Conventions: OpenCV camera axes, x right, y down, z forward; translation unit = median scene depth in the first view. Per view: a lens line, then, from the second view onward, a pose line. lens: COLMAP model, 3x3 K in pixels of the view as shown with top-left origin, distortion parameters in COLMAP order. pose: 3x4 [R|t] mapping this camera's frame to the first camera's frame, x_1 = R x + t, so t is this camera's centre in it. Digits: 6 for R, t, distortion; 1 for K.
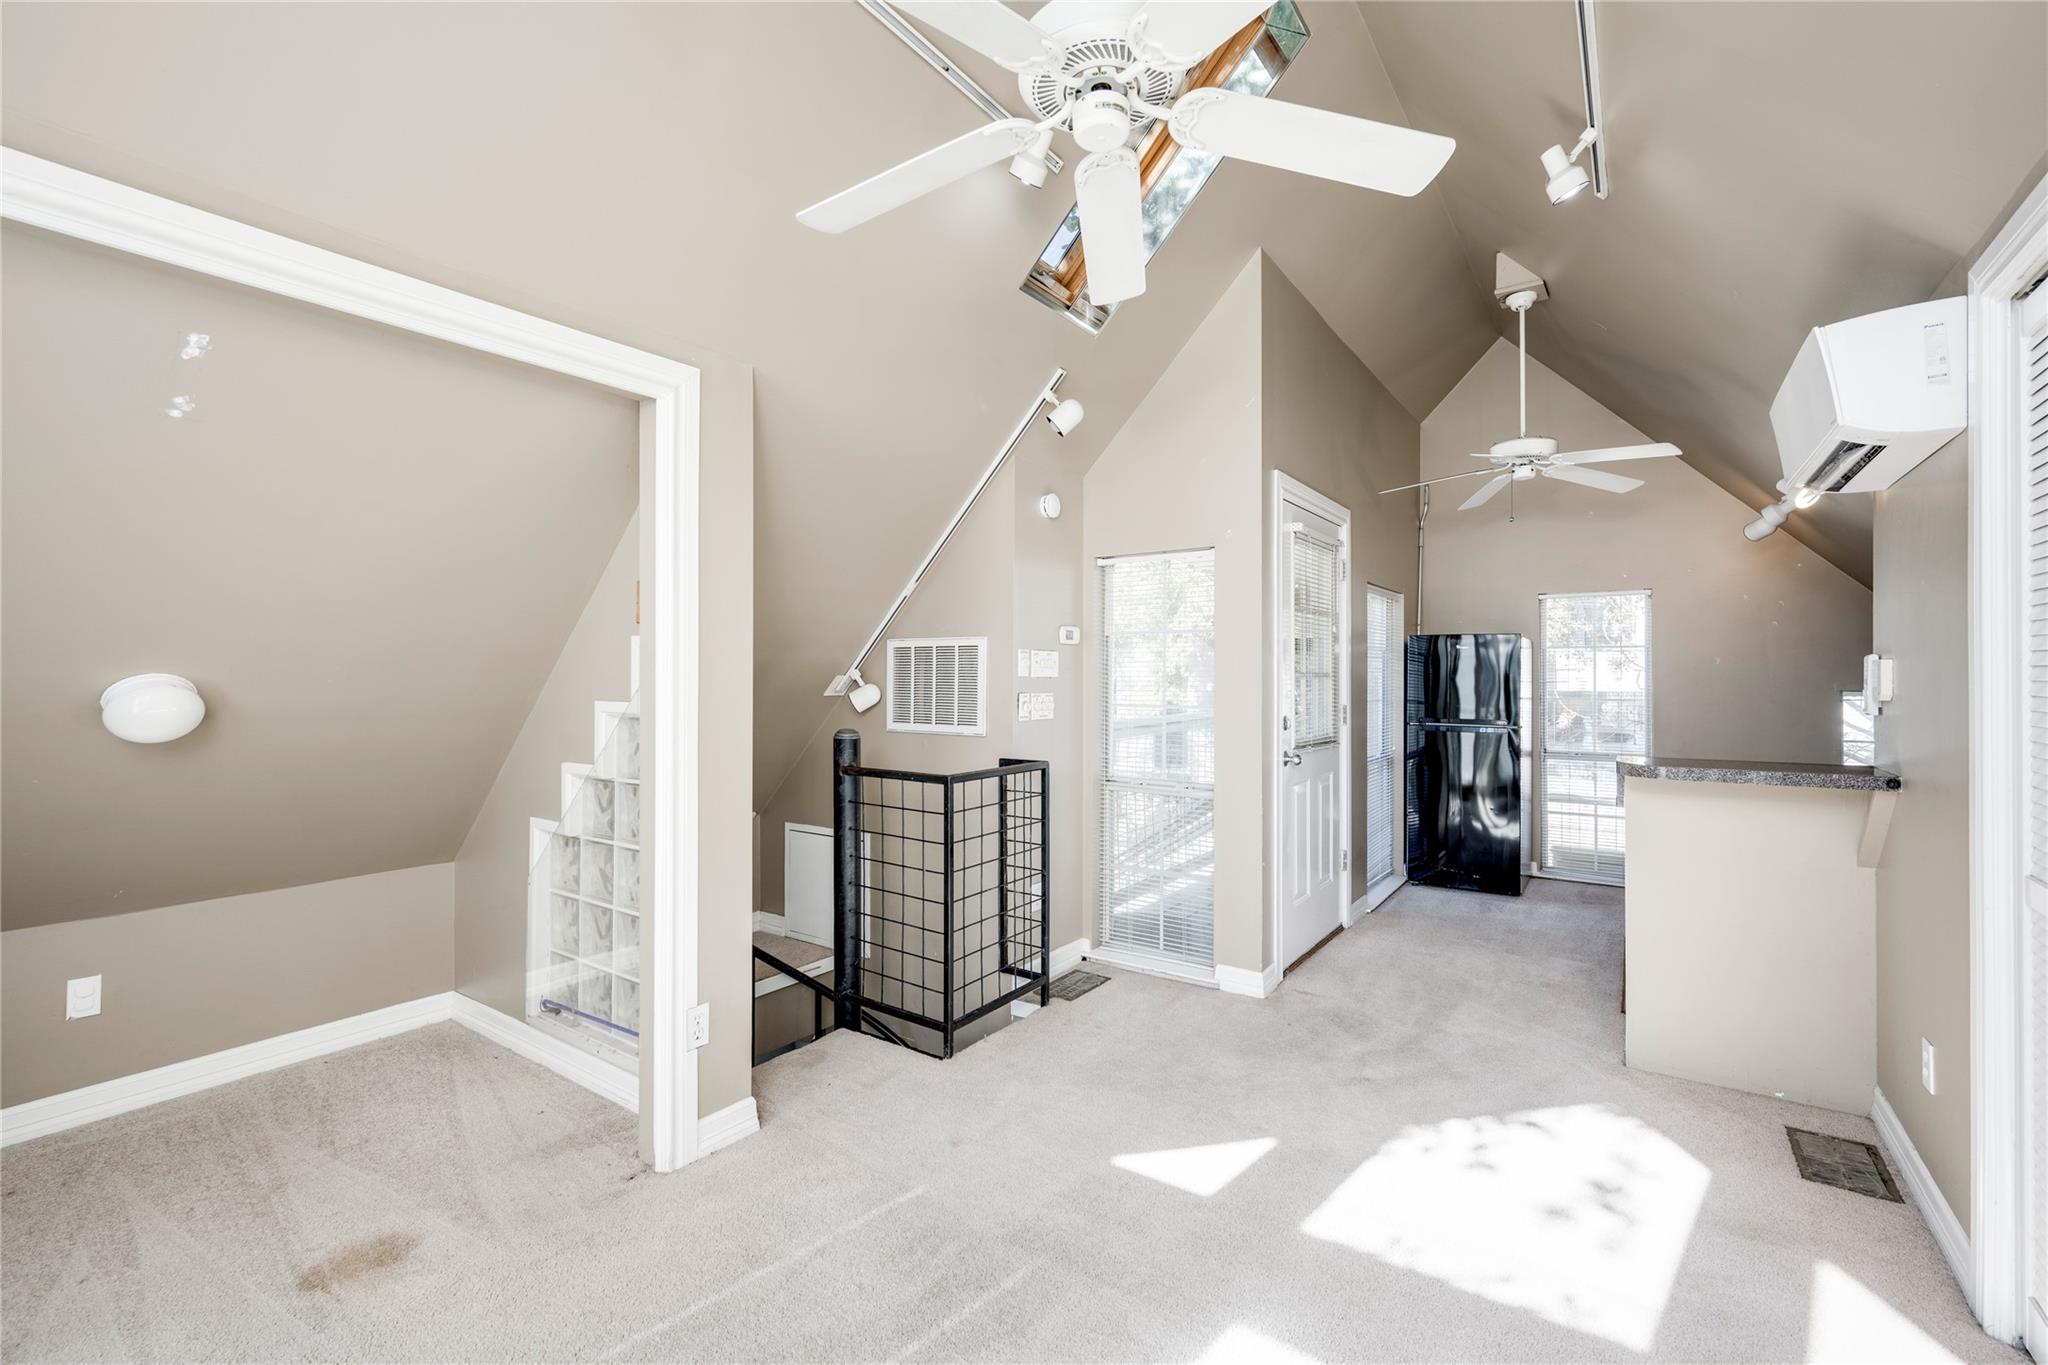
lens RADIAL K [[861.0, 0, 1031.1], [0, 861.0, 675.5], [0, 0, 1]] dist [-0.003155, -0.000236]
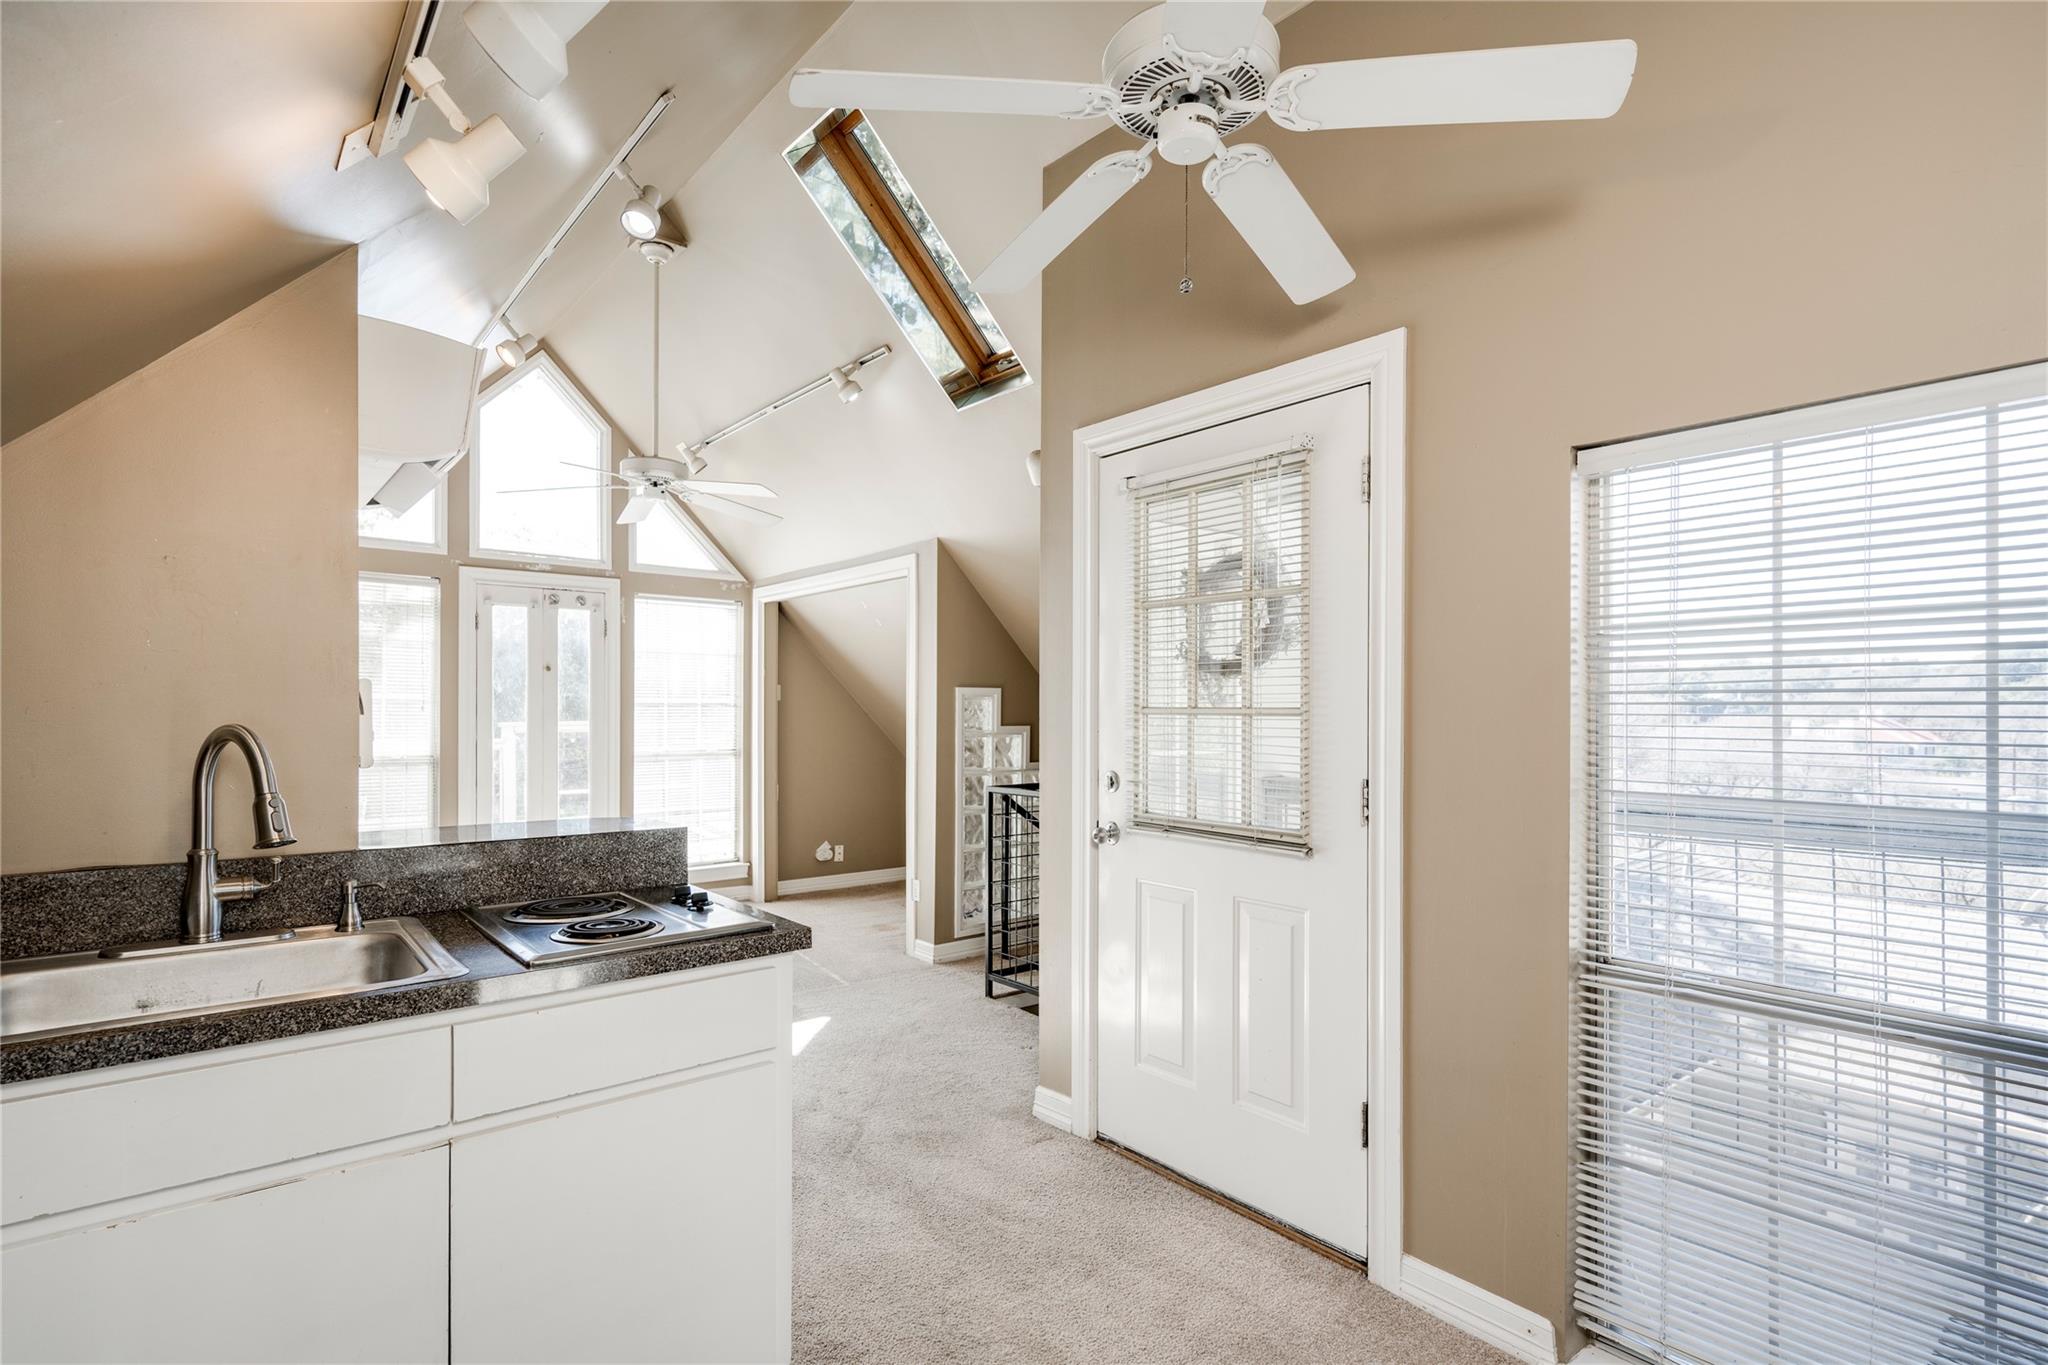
lens RADIAL K [[999.4, 0, 1038.7], [0, 999.4, 709.2], [0, 0, 1]] dist [-0.001027, -0.000133]
pose [[-0.256175, -0.003404, -0.966624, 1.716683], [0.000247, 0.999994, -0.003587, 0.006564], [0.966630, -0.001158, -0.256173, 1.835317]]
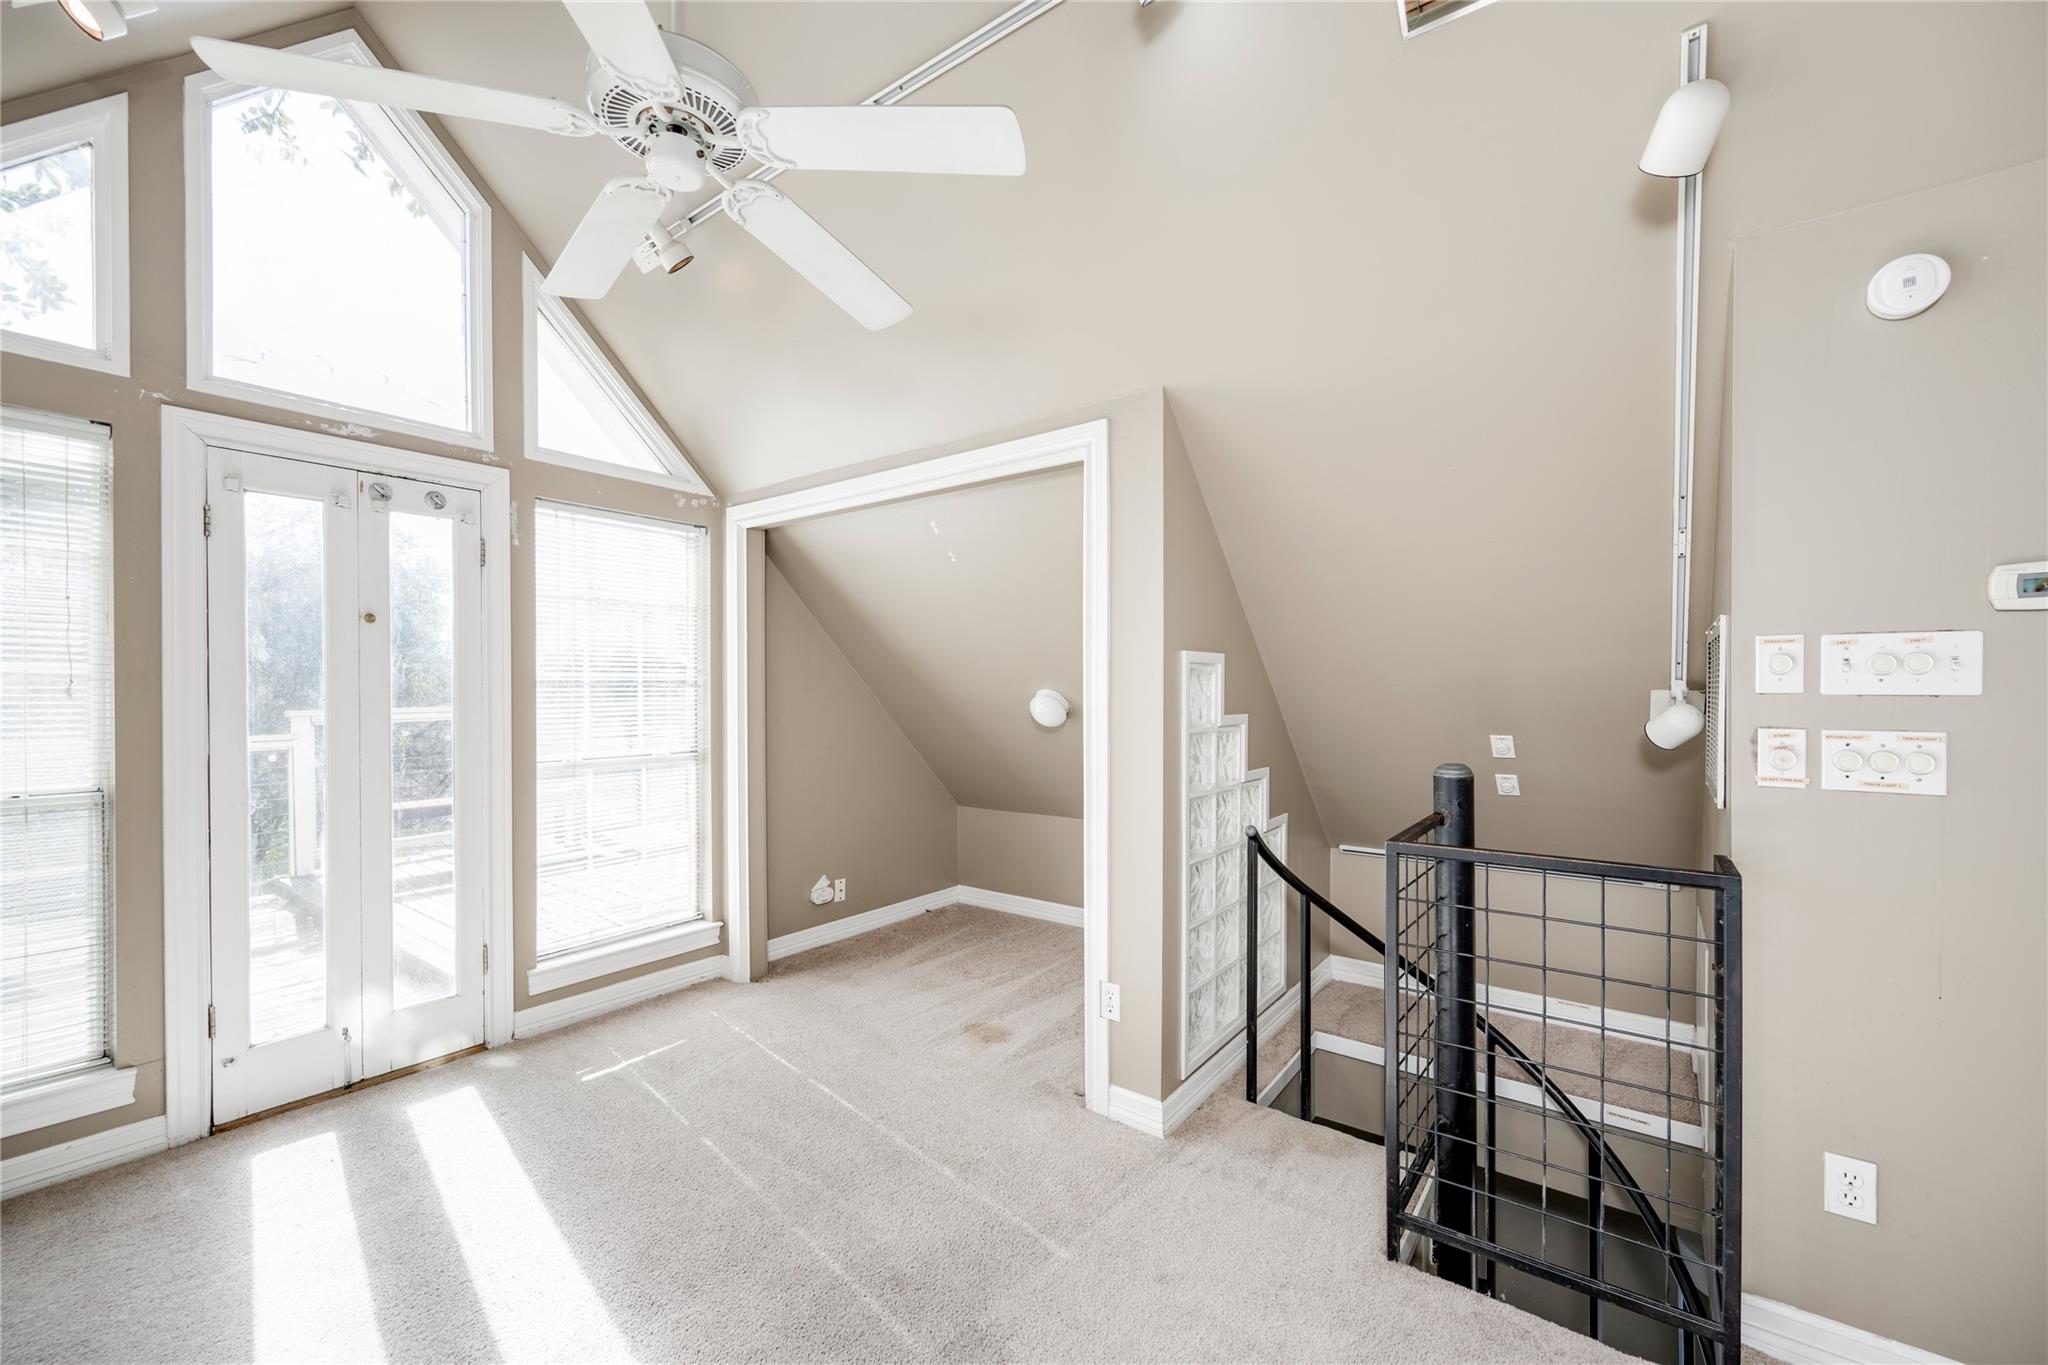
lens RADIAL K [[815.1, 0, 1027.4], [0, 815.1, 695.8], [0, 0, 1]] dist [0.000828, -0.000205]
pose [[-0.029126, 0.008384, -0.999541, 0.679450], [0.004324, 0.999957, 0.008261, -0.003183], [0.999566, -0.004081, -0.029161, 0.917228]]
